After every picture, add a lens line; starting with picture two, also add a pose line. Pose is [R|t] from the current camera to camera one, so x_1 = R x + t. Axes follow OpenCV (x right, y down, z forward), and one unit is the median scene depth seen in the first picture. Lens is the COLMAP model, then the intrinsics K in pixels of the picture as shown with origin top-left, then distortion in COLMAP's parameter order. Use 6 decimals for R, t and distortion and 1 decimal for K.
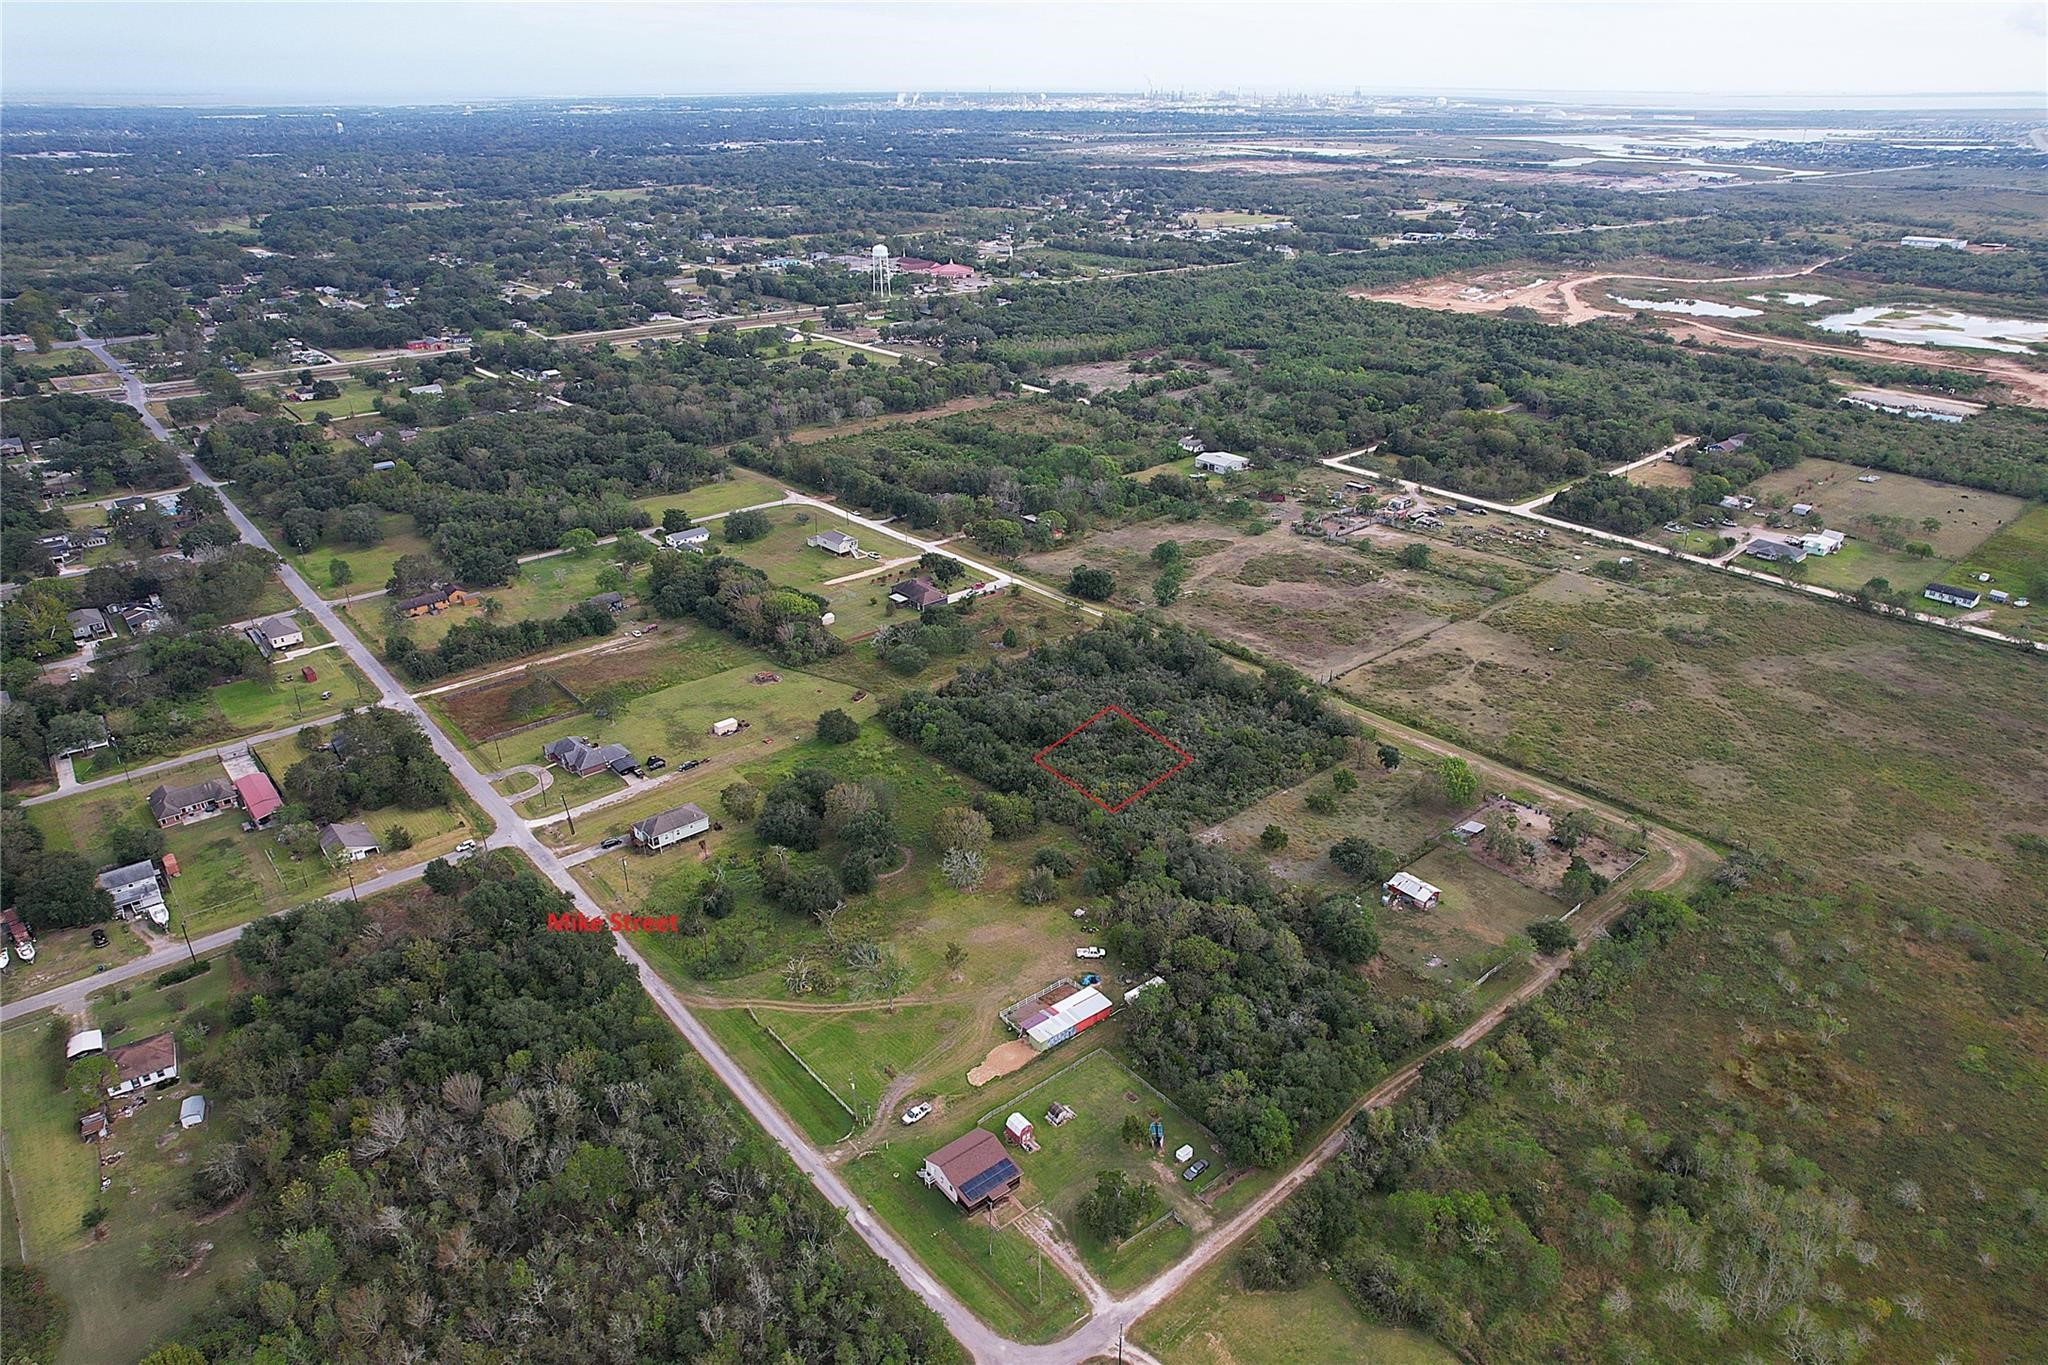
lens RADIAL K [[1312.1, 0, 1032.3], [0, 1312.1, 675.5], [0, 0, 1]] dist [-0.077061, 0.069814]
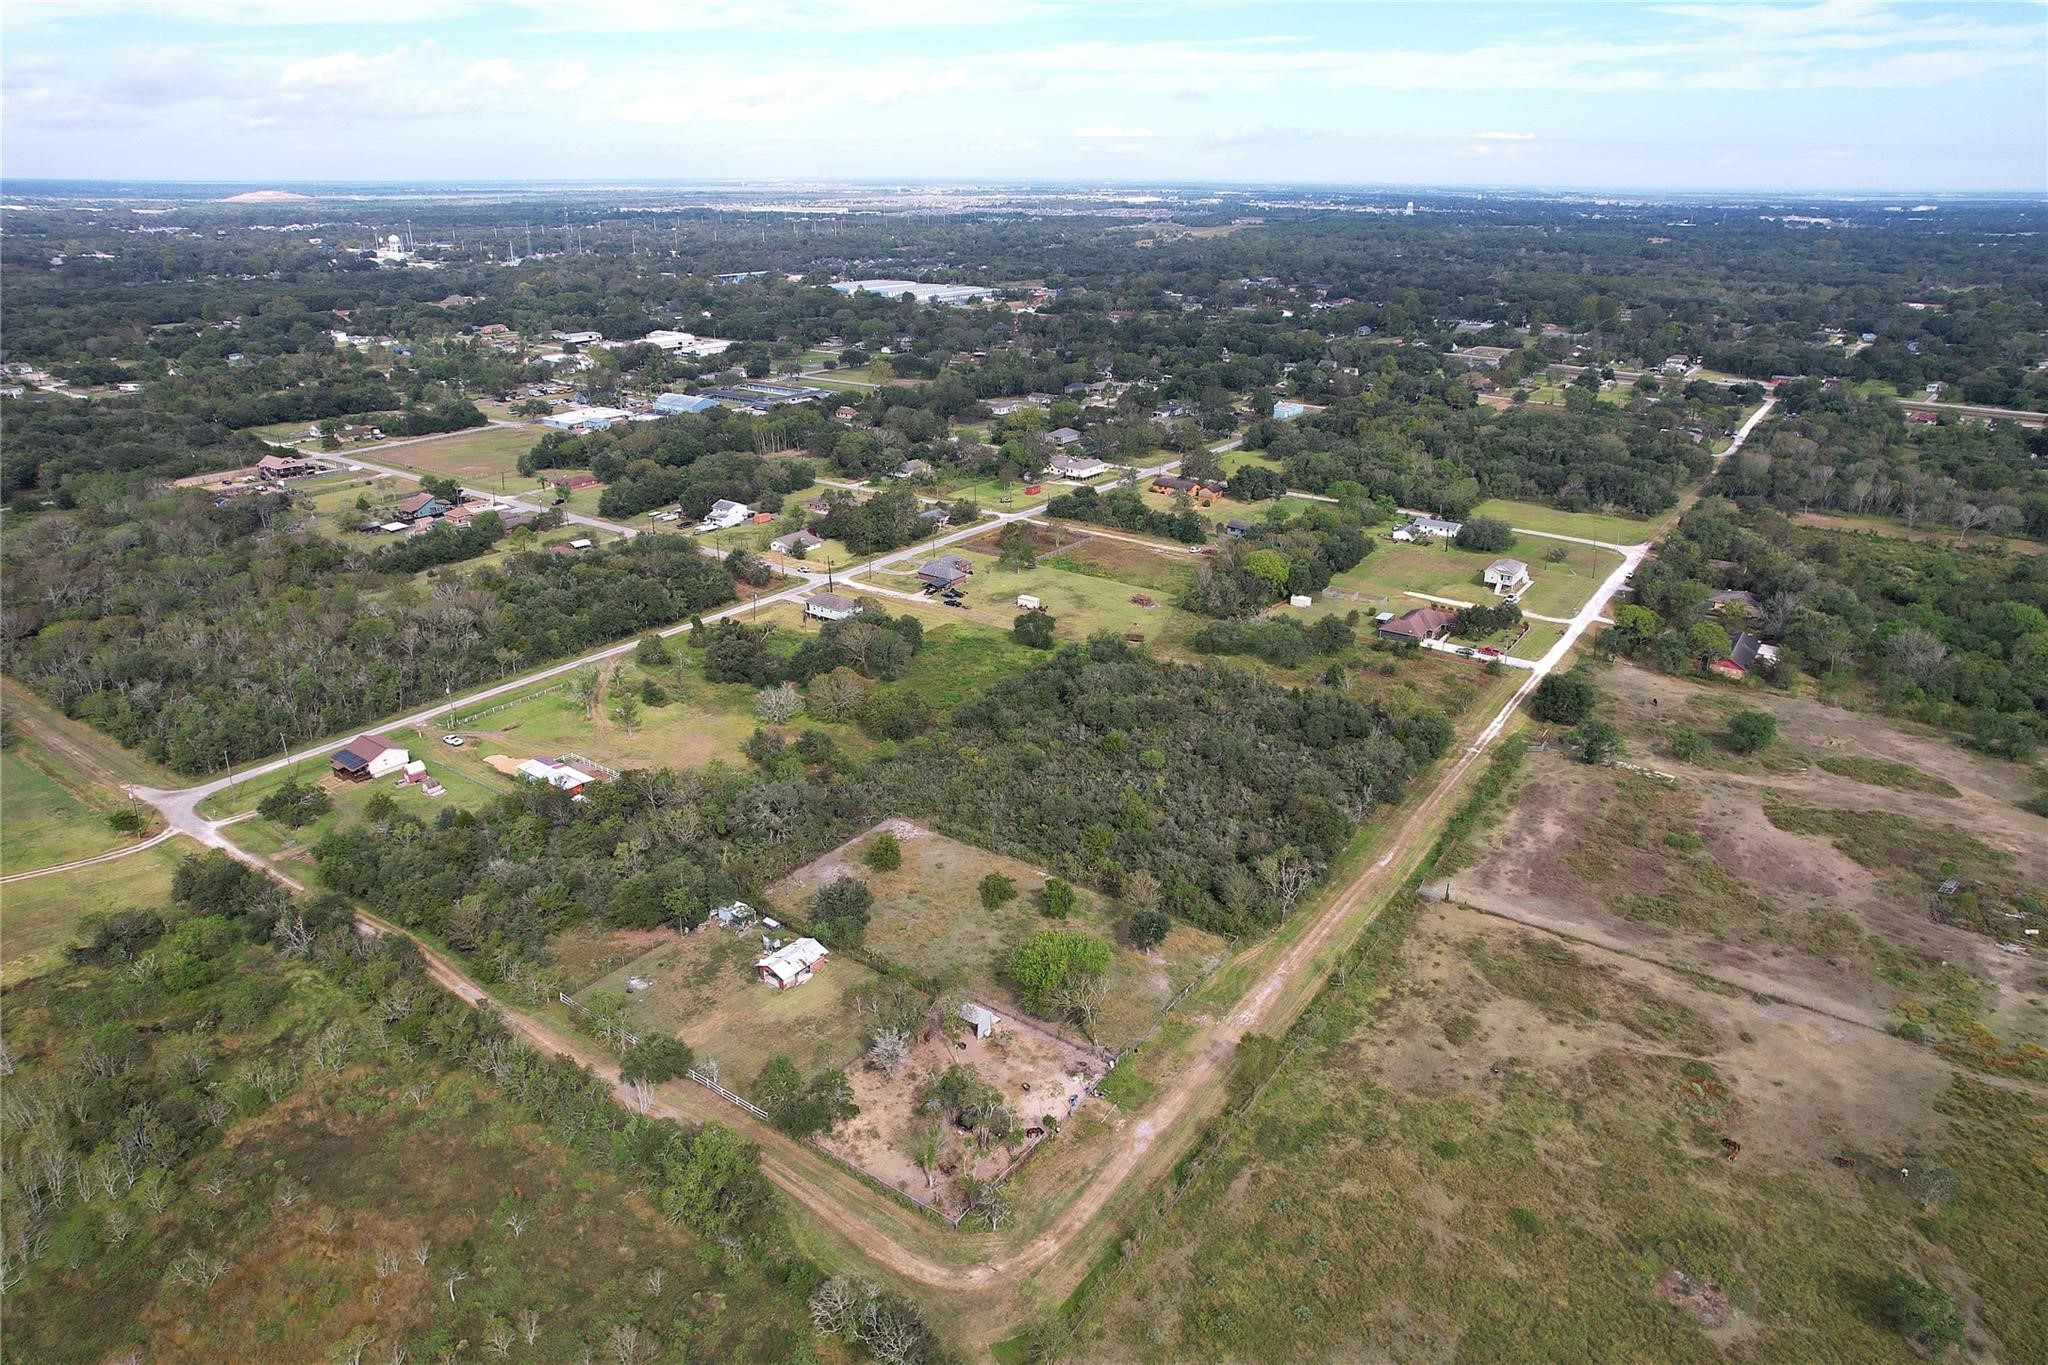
lens RADIAL K [[1312.1, 0, 1032.3], [0, 1312.1, 675.5], [0, 0, 1]] dist [-0.077061, 0.069814]
pose [[0.232709, 0.353321, -0.906097, 0.606346], [-0.414251, 0.878942, 0.236342, -0.130160], [0.879911, 0.320353, 0.350901, 0.539991]]
